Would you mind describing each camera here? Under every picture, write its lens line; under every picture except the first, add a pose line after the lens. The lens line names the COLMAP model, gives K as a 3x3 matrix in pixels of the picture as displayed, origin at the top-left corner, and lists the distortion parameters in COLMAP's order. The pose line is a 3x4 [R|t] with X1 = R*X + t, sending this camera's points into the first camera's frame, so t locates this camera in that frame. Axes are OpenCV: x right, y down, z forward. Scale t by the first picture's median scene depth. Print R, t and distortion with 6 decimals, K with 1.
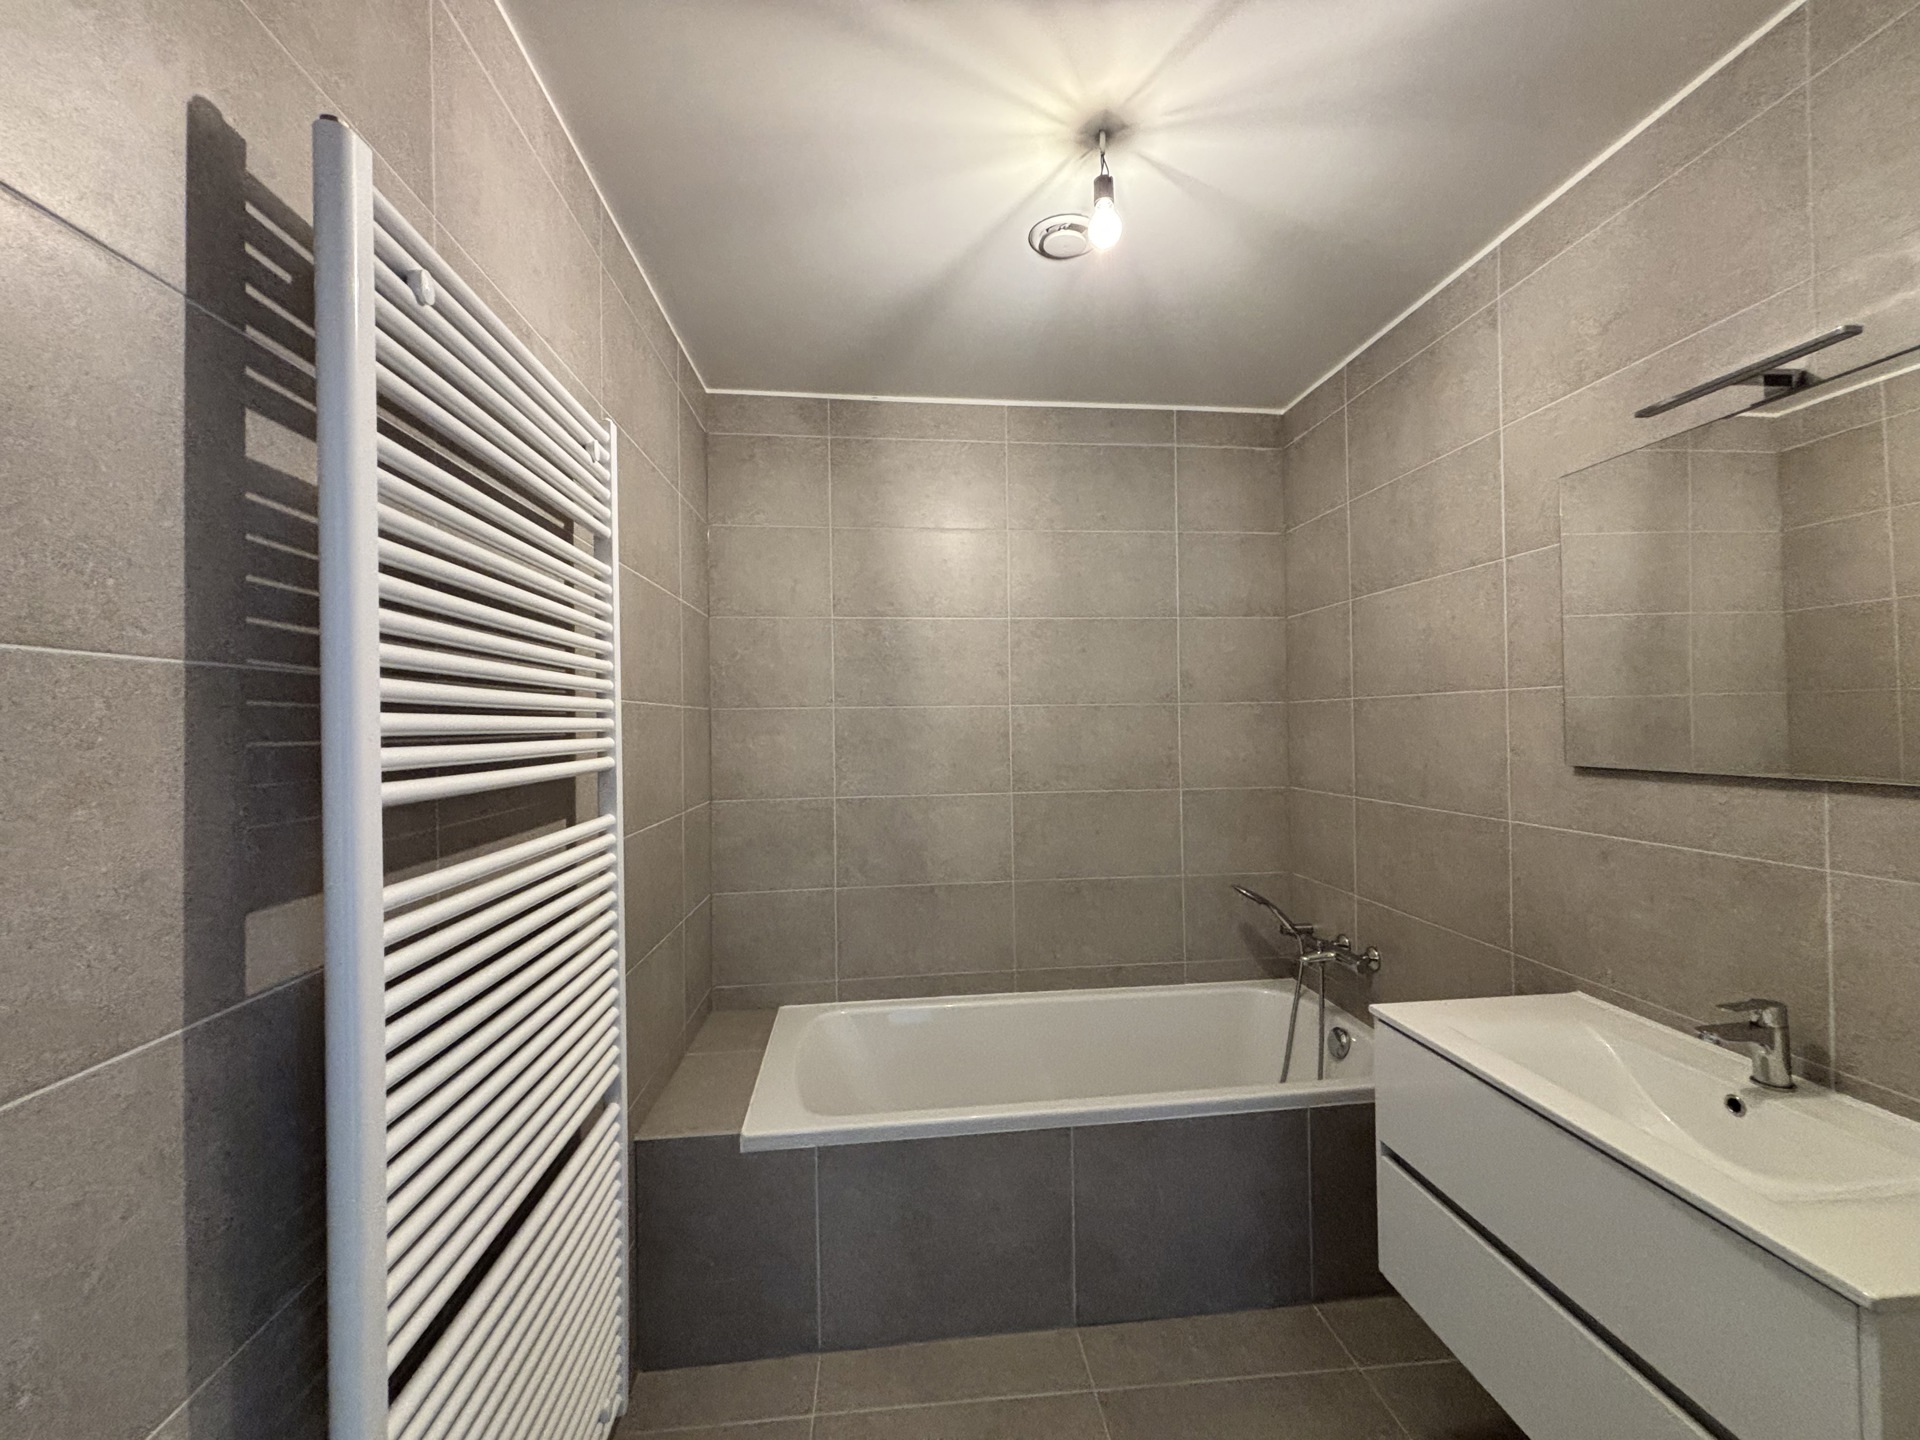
lens RADIAL K [[770.5, 0, 952.2], [0, 770.5, 724.0], [0, 0, 1]] dist [-0.000356, 0.000692]
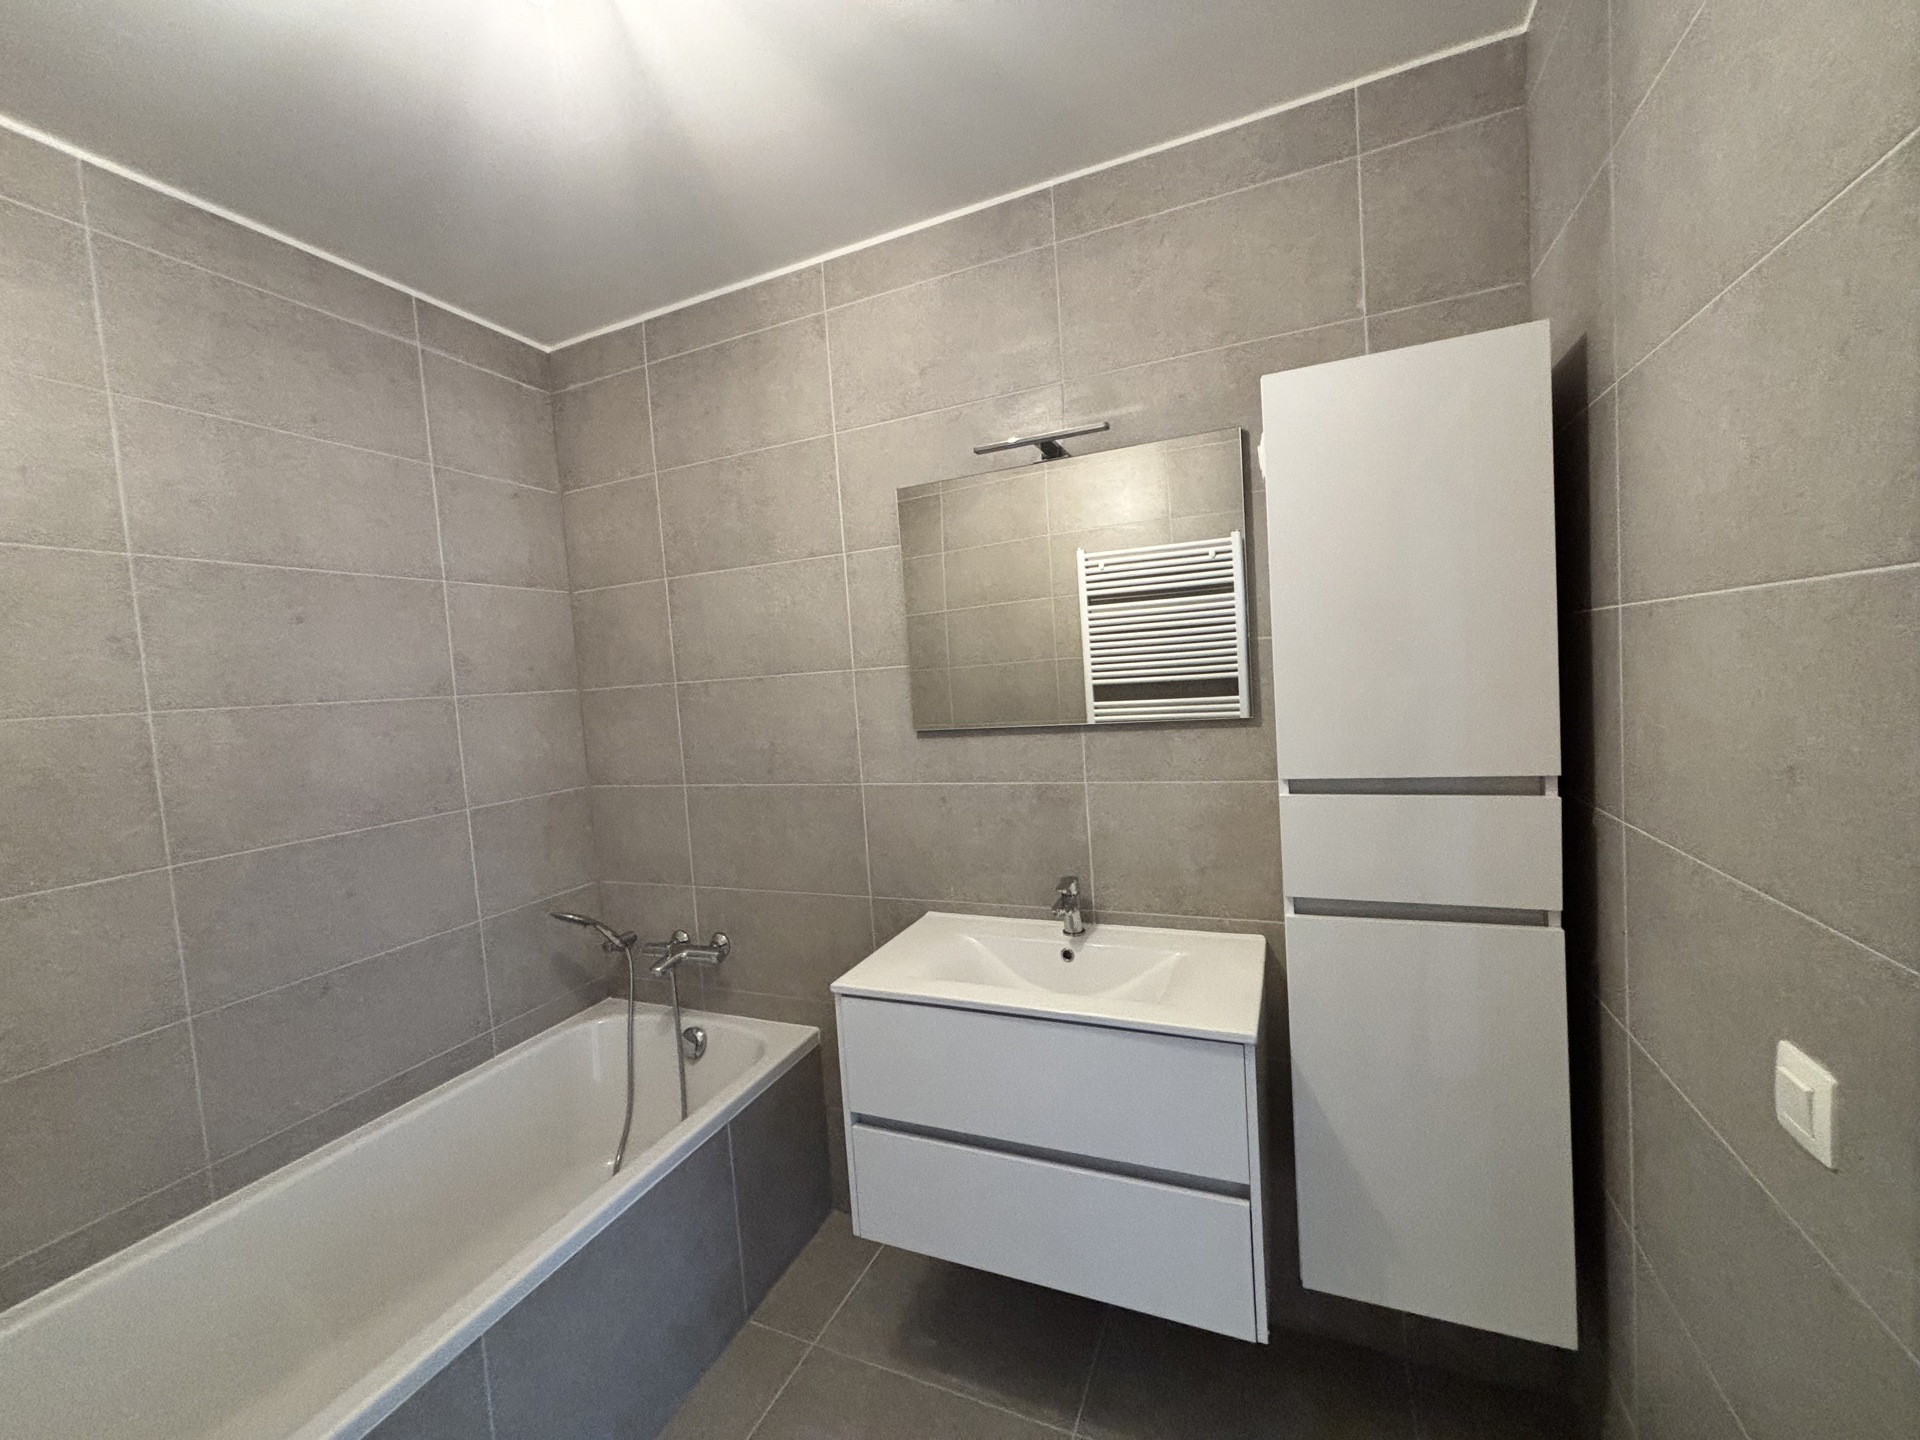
lens RADIAL K [[770.5, 0, 952.2], [0, 770.5, 724.0], [0, 0, 1]] dist [-0.000356, 0.000692]
pose [[0.477300, -0.072095, 0.875778, -0.159659], [0.061260, 0.996934, 0.048682, -0.008084], [-0.876602, 0.030414, 0.480254, 0.254431]]
